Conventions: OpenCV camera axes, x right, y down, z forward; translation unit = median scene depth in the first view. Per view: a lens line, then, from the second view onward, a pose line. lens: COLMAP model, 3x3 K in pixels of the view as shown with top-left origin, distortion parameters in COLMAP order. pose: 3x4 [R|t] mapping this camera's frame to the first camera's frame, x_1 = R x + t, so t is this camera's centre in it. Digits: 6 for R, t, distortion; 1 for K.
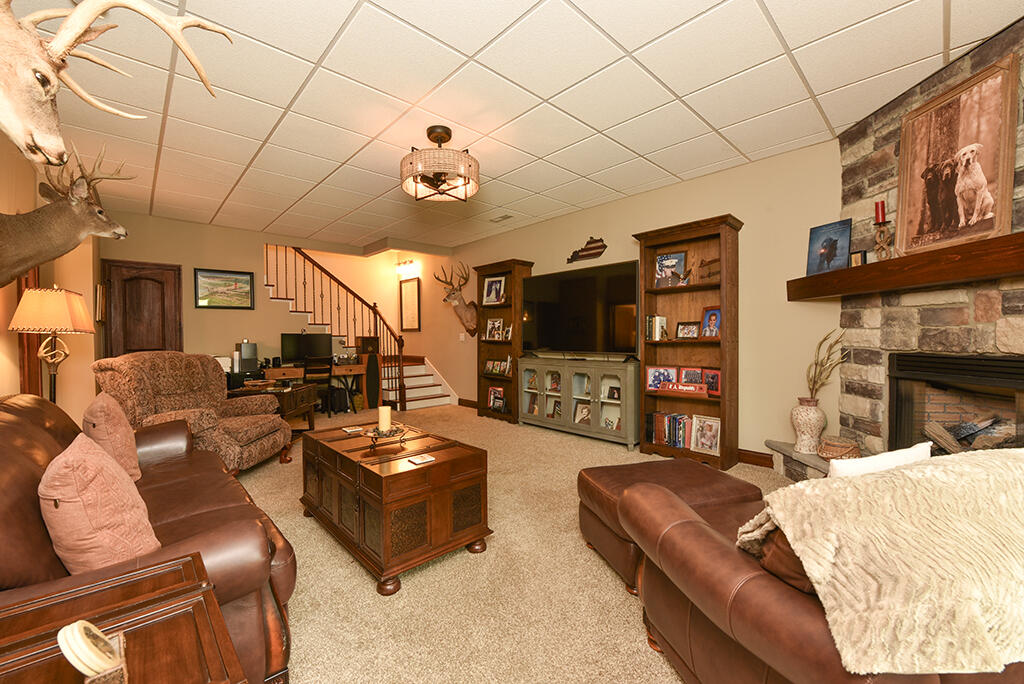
lens RADIAL K [[412.7, 0, 512.8], [0, 412.7, 343.7], [0, 0, 1]] dist [-0.015358, -0.000505]
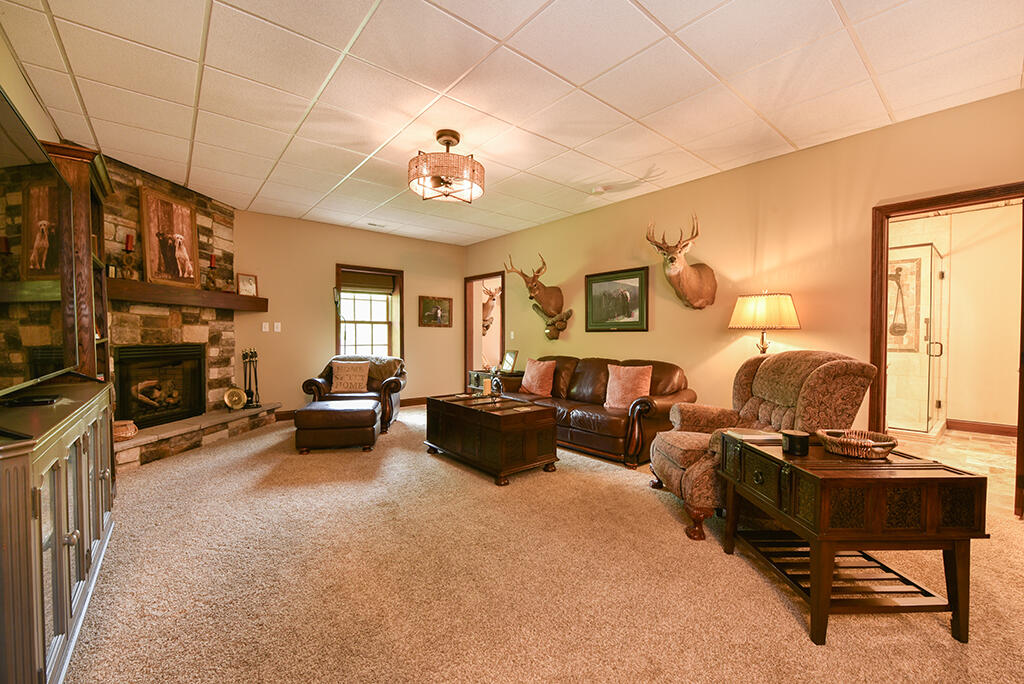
lens RADIAL K [[412.7, 0, 515.5], [0, 412.7, 341.9], [0, 0, 1]] dist [-0.015358, -0.000505]
pose [[-0.998219, 0.000728, 0.059650, -0.554230], [0.002756, 0.999421, 0.033922, -0.043290], [-0.059591, 0.034026, -0.997643, 2.756110]]
